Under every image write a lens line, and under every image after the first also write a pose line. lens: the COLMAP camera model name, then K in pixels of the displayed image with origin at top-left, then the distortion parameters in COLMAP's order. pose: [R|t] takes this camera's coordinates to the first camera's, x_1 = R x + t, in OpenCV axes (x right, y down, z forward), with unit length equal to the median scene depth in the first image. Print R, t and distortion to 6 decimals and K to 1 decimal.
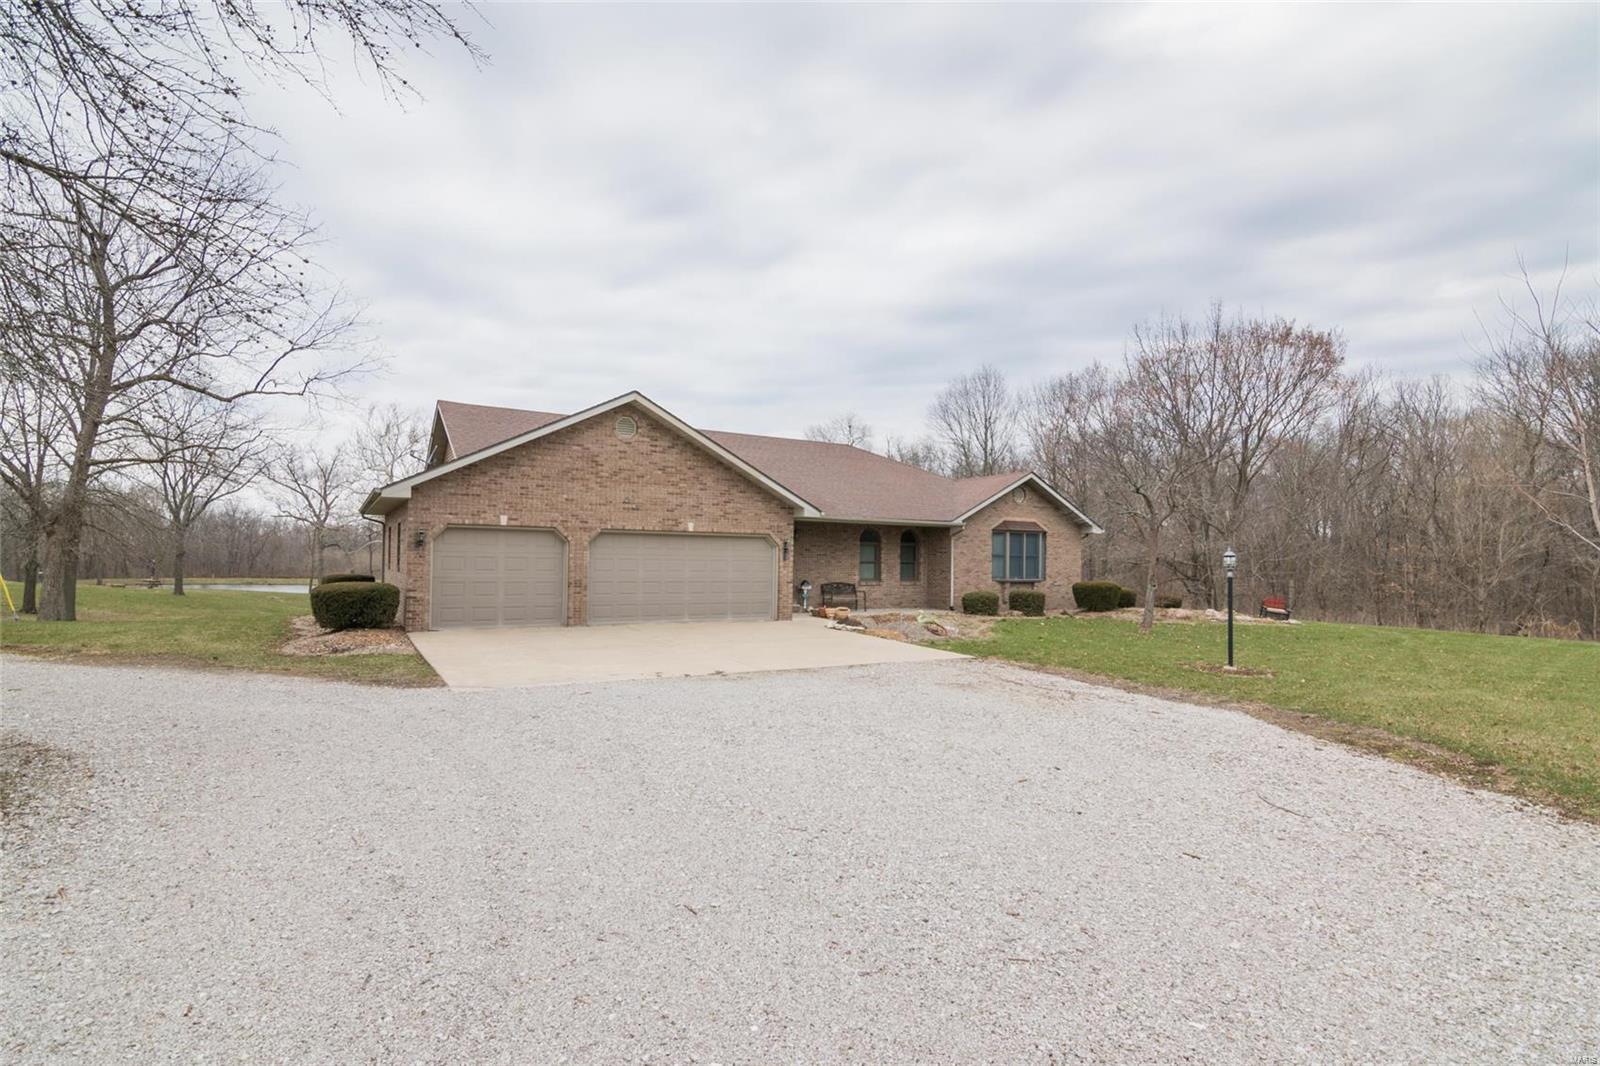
lens RADIAL K [[784.3, 0, 800.4], [0, 784.3, 536.5], [0, 0, 1]] dist [-0.007014, -0.003379]
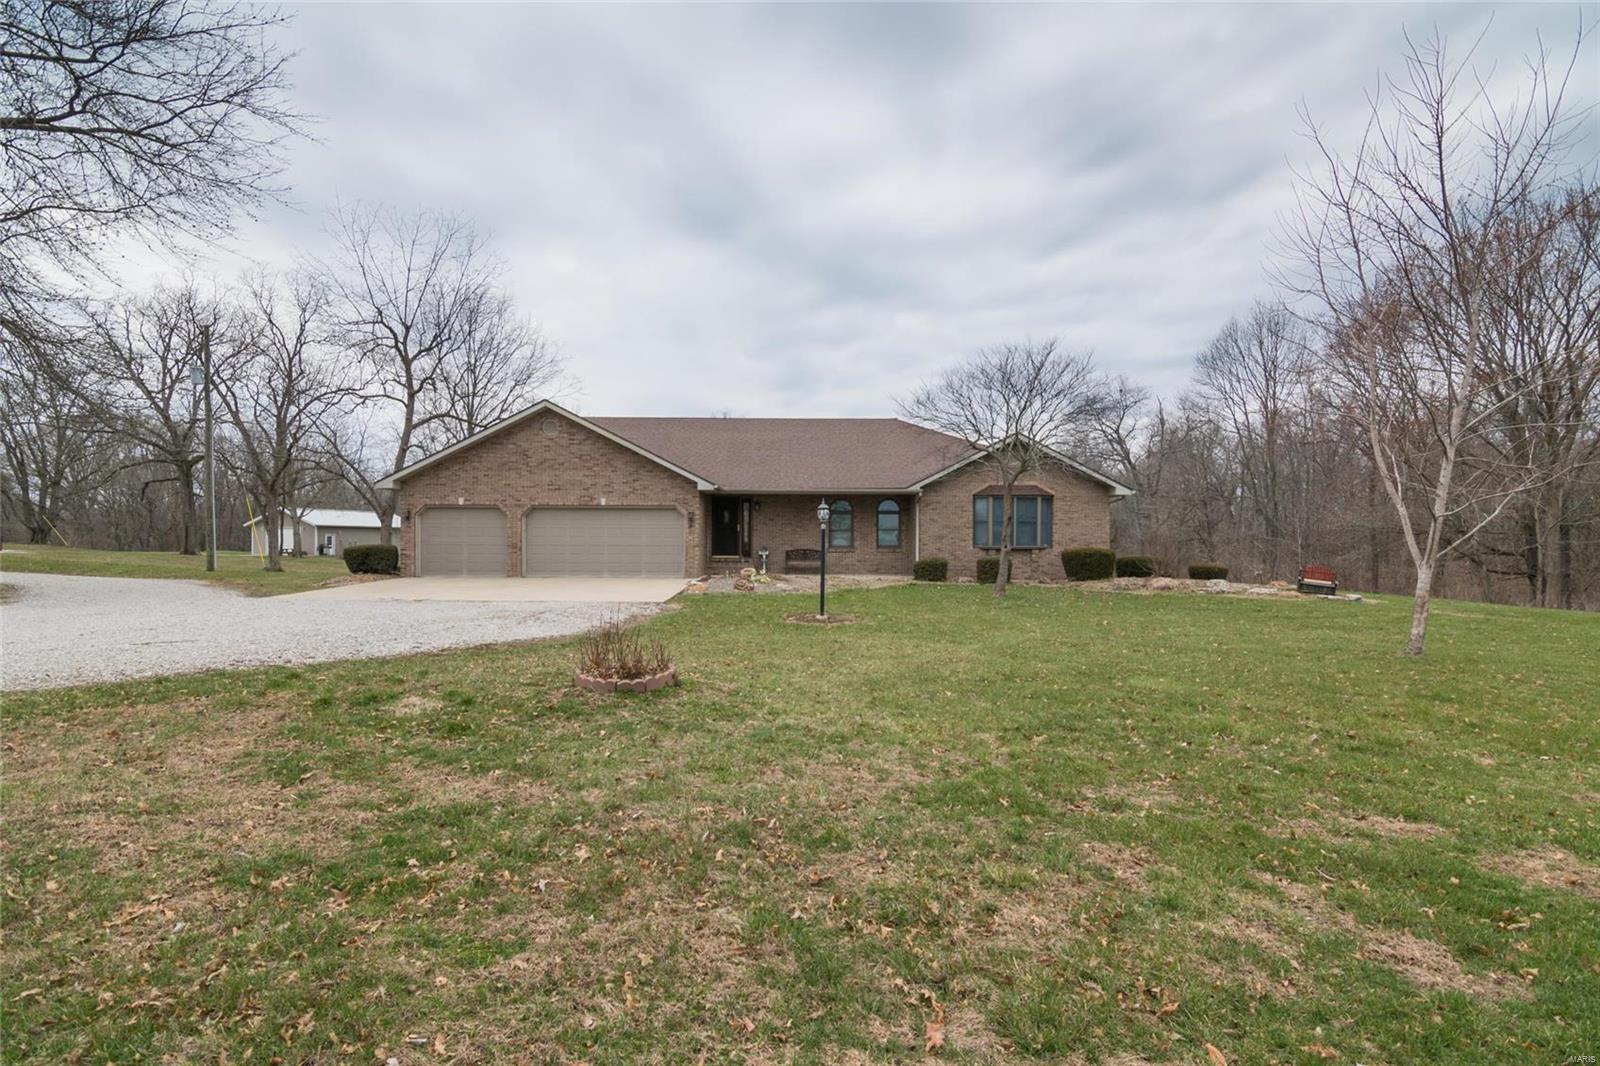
lens RADIAL K [[784.3, 0, 803.3], [0, 784.3, 532.4], [0, 0, 1]] dist [-0.007014, -0.003379]
pose [[0.866346, -0.016464, -0.499173, 0.764232], [0.023225, 0.999703, 0.007335, 0.035132], [0.498904, -0.017948, 0.866471, 0.069043]]
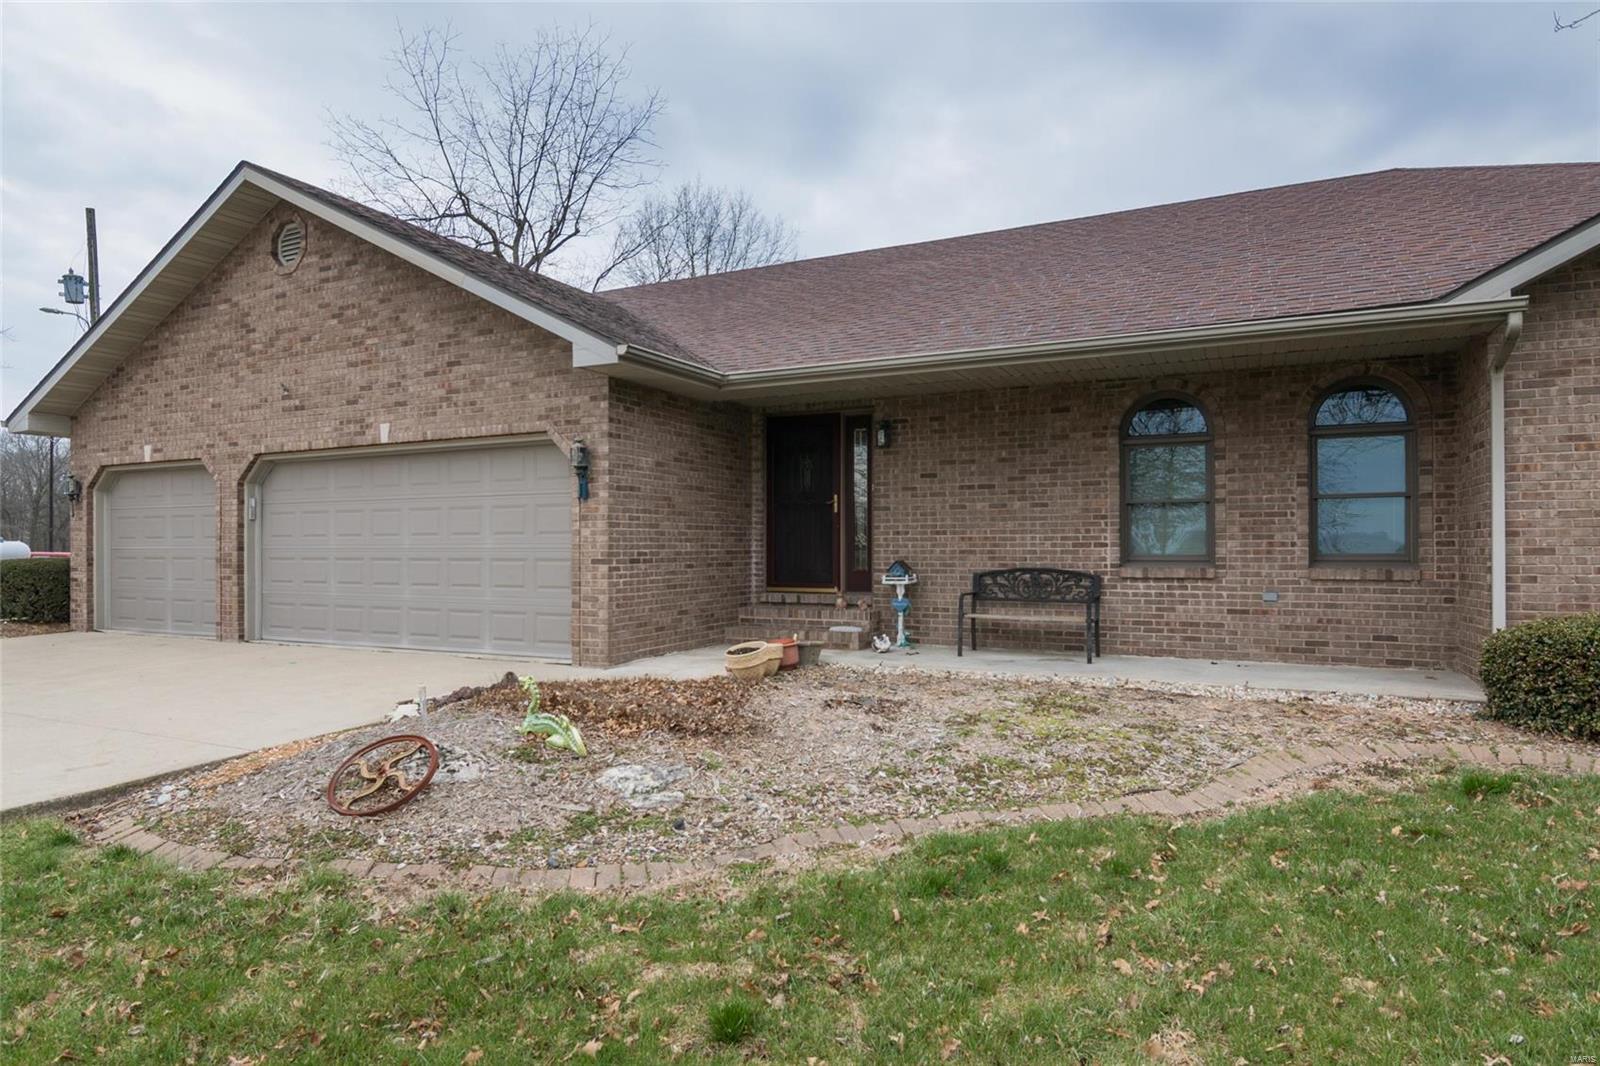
lens RADIAL K [[941.2, 0, 785.9], [0, 941.2, 539.2], [0, 0, 1]] dist [-0.005802, 0.000298]
pose [[0.532343, -0.025696, -0.846139, 0.420616], [0.036747, 0.999298, -0.007228, 0.058687], [0.845731, -0.027245, 0.532914, 0.906703]]
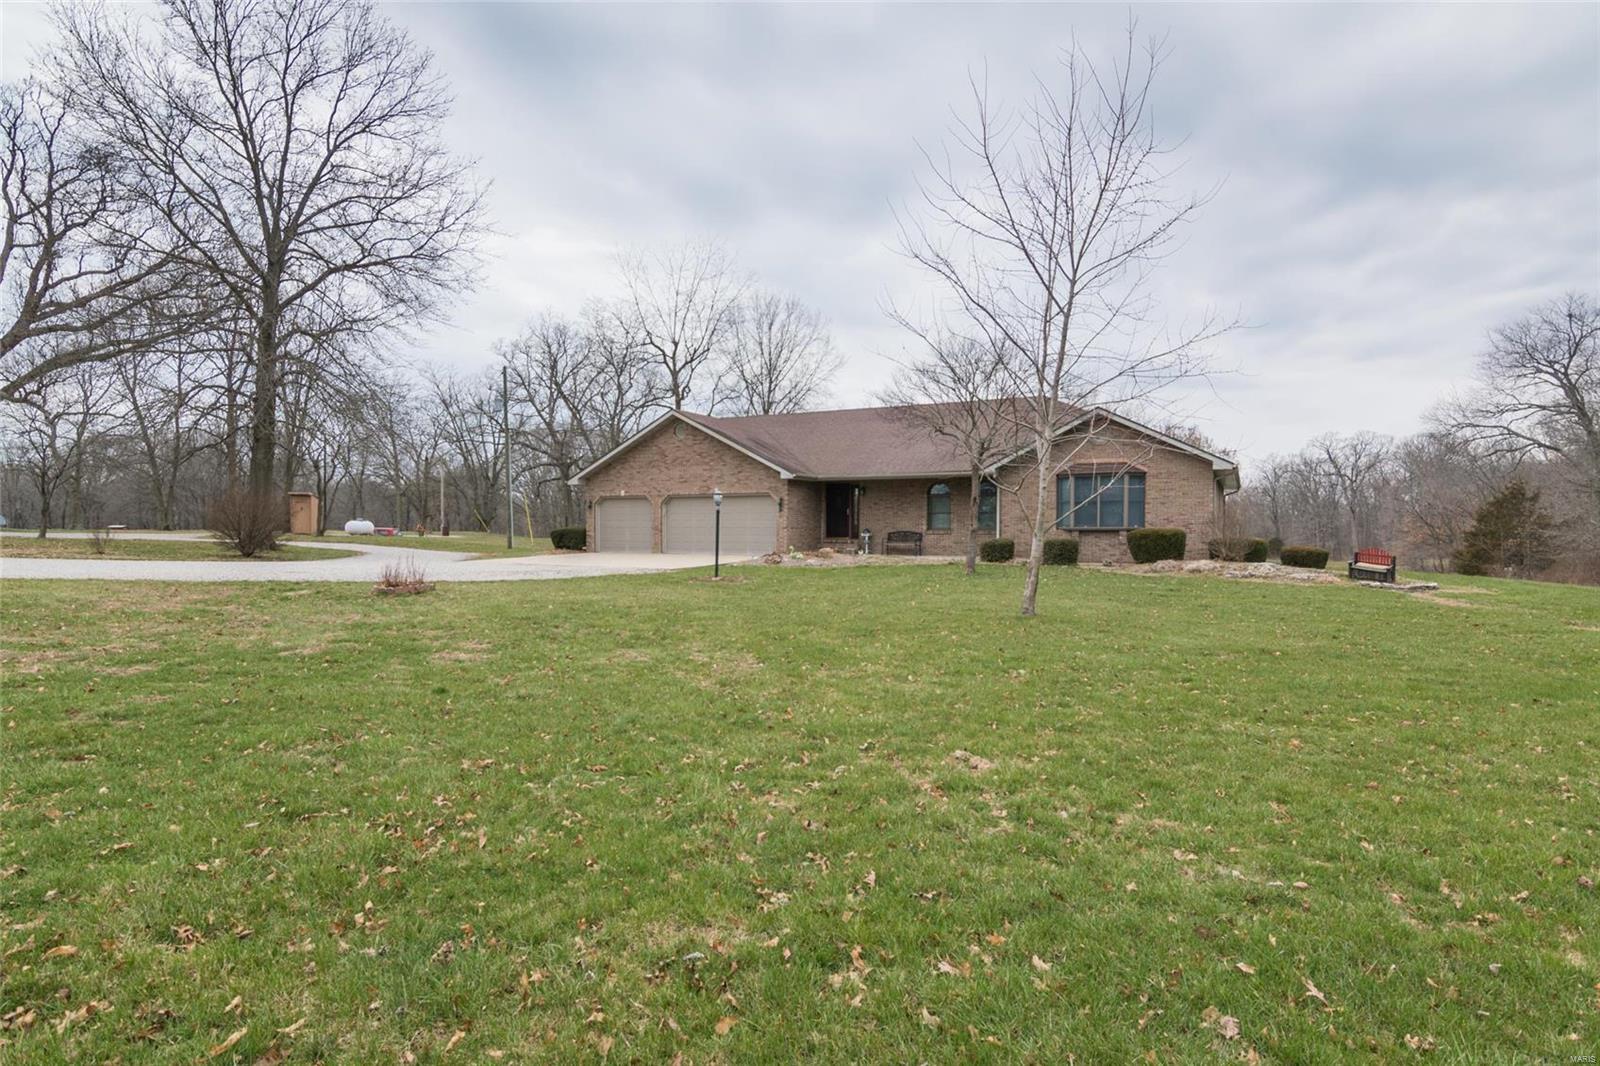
lens RADIAL K [[877.8, 0, 797.4], [0, 877.8, 538.0], [0, 0, 1]] dist [-0.013315, -0.000944]
pose [[0.518949, -0.005579, -0.854787, 1.374676], [0.030970, 0.999445, 0.012279, 0.061731], [0.854244, -0.032845, 0.518834, 0.256437]]
